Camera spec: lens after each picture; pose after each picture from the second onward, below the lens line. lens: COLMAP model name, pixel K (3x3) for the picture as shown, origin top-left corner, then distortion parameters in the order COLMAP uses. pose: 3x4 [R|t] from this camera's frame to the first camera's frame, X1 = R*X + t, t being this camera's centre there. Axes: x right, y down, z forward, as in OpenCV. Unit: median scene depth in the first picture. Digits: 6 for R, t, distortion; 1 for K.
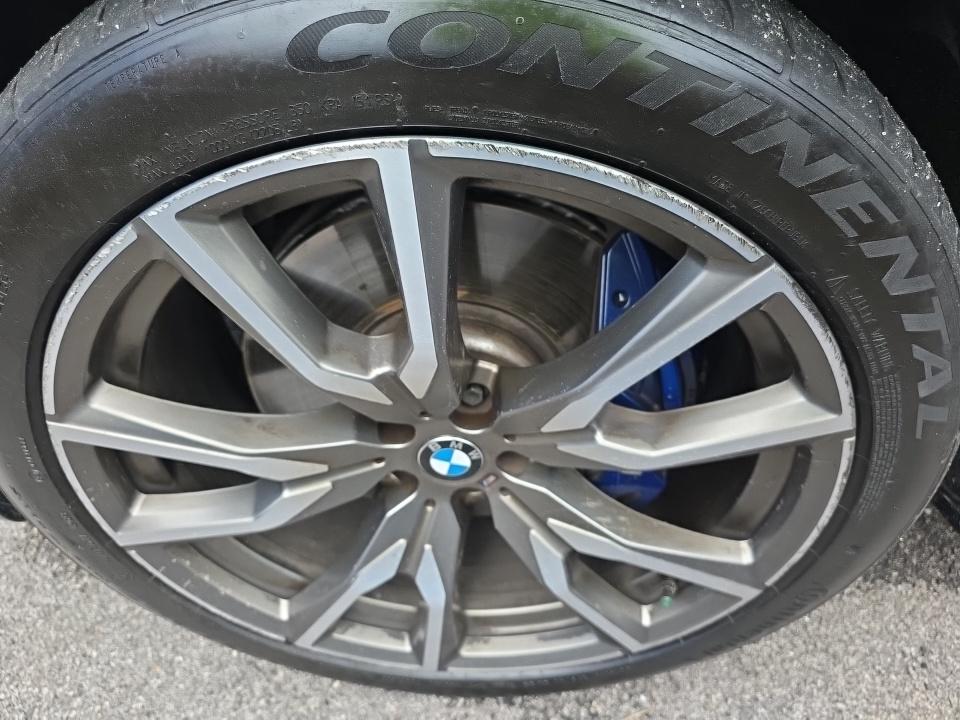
lens RADIAL K [[652.5, 0, 480.8], [0, 652.5, 356.3], [0, 0, 1]] dist [0.032588, -0.039963]
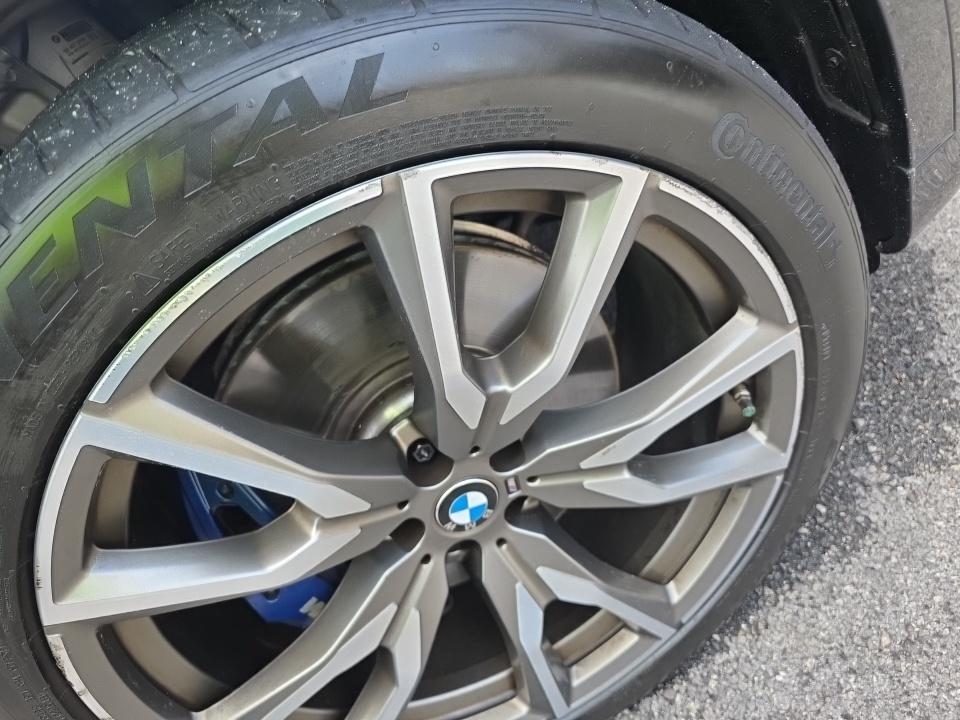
lens RADIAL K [[652.5, 0, 480.1], [0, 652.5, 364.4], [0, 0, 1]] dist [0.032588, -0.039963]
pose [[0.586098, -0.791771, -0.172010, 0.291459], [0.789696, 0.605719, -0.097388, 0.134435], [0.181299, -0.078757, 0.980269, 0.044494]]
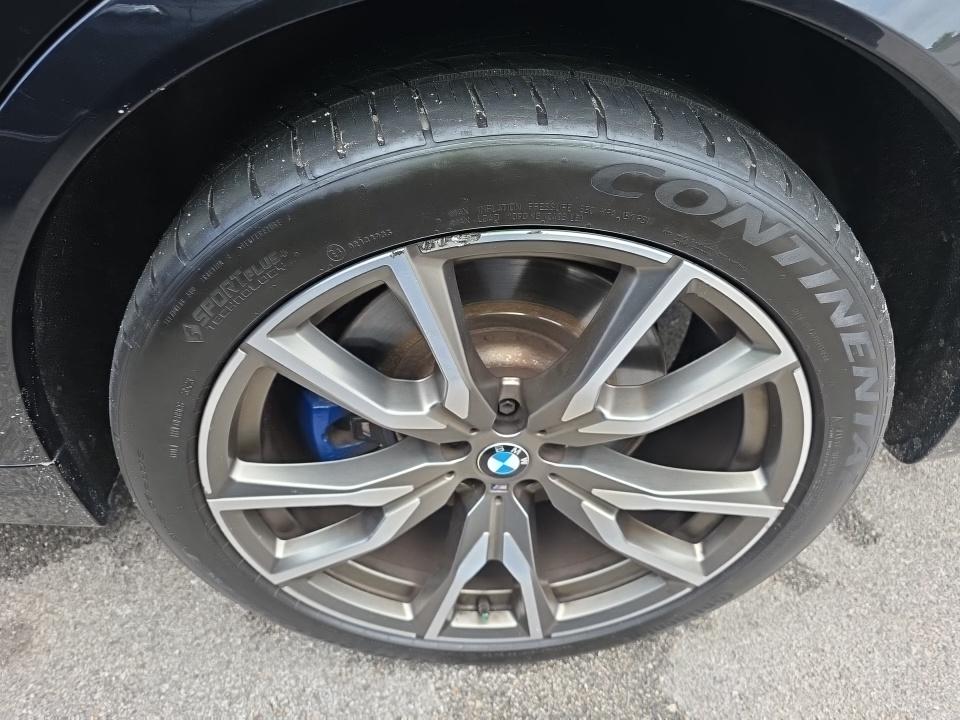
lens RADIAL K [[652.5, 0, 480.7], [0, 652.5, 358.9], [0, 0, 1]] dist [0.032588, -0.039963]
pose [[0.965003, -0.245507, -0.092169, 0.071789], [0.243047, 0.969301, -0.037204, 0.003330], [0.098473, 0.013501, 0.995048, -0.255257]]
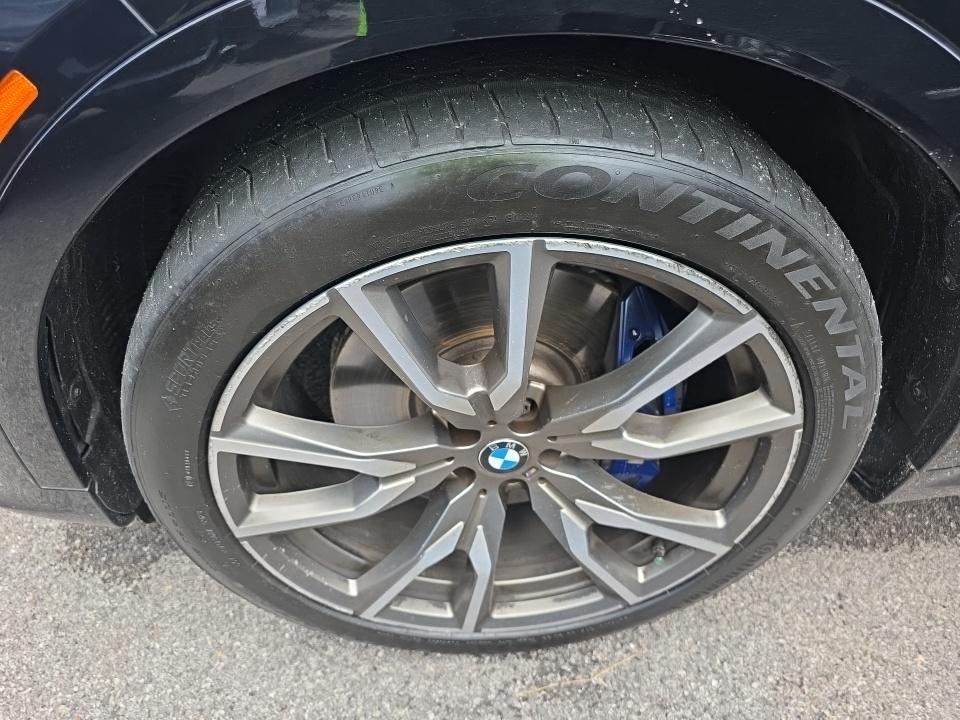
lens RADIAL K [[652.5, 0, 470.0], [0, 652.5, 363.5], [0, 0, 1]] dist [0.032588, -0.039963]
pose [[0.993366, -0.021609, 0.112946, -0.245048], [0.022170, 0.999747, -0.003720, -0.024010], [-0.112837, 0.006199, 0.993594, -0.271533]]
